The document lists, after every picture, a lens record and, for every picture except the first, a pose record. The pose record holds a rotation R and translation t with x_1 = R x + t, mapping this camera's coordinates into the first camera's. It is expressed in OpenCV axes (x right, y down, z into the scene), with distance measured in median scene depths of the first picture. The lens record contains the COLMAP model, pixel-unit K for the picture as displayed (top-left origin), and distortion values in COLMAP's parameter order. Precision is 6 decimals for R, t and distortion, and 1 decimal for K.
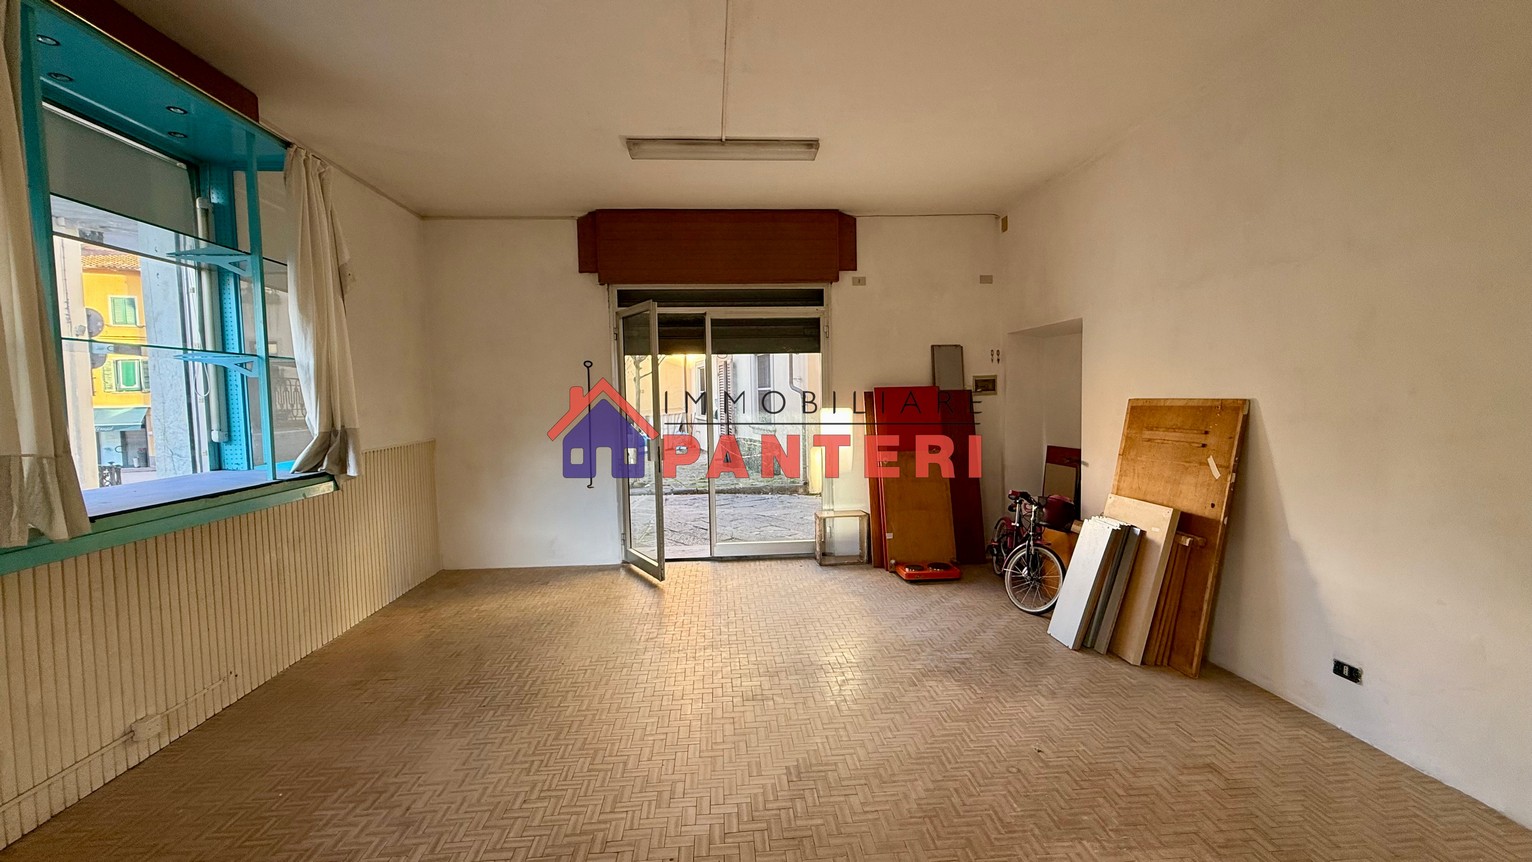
lens RADIAL K [[609.7, 0, 761.5], [0, 609.7, 430.9], [0, 0, 1]] dist [0.000839, -0.000425]
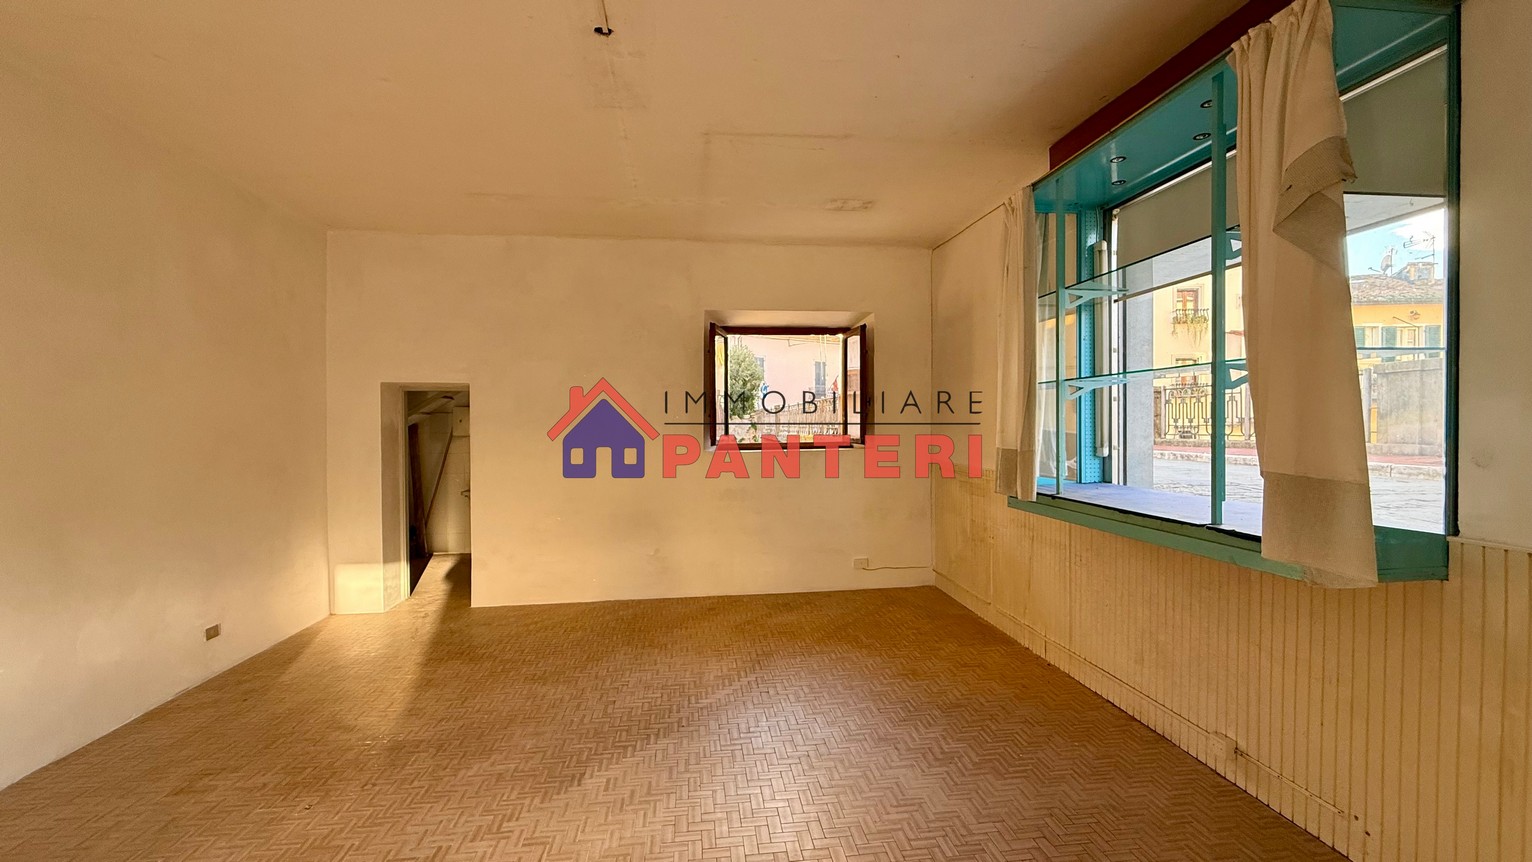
lens RADIAL K [[609.7, 0, 760.7], [0, 609.7, 432.0], [0, 0, 1]] dist [0.000839, -0.000425]
pose [[-0.998517, 0.028881, -0.046142, -0.149776], [0.025489, 0.997044, 0.072482, -0.076564], [0.048098, 0.071198, -0.996302, 1.270964]]
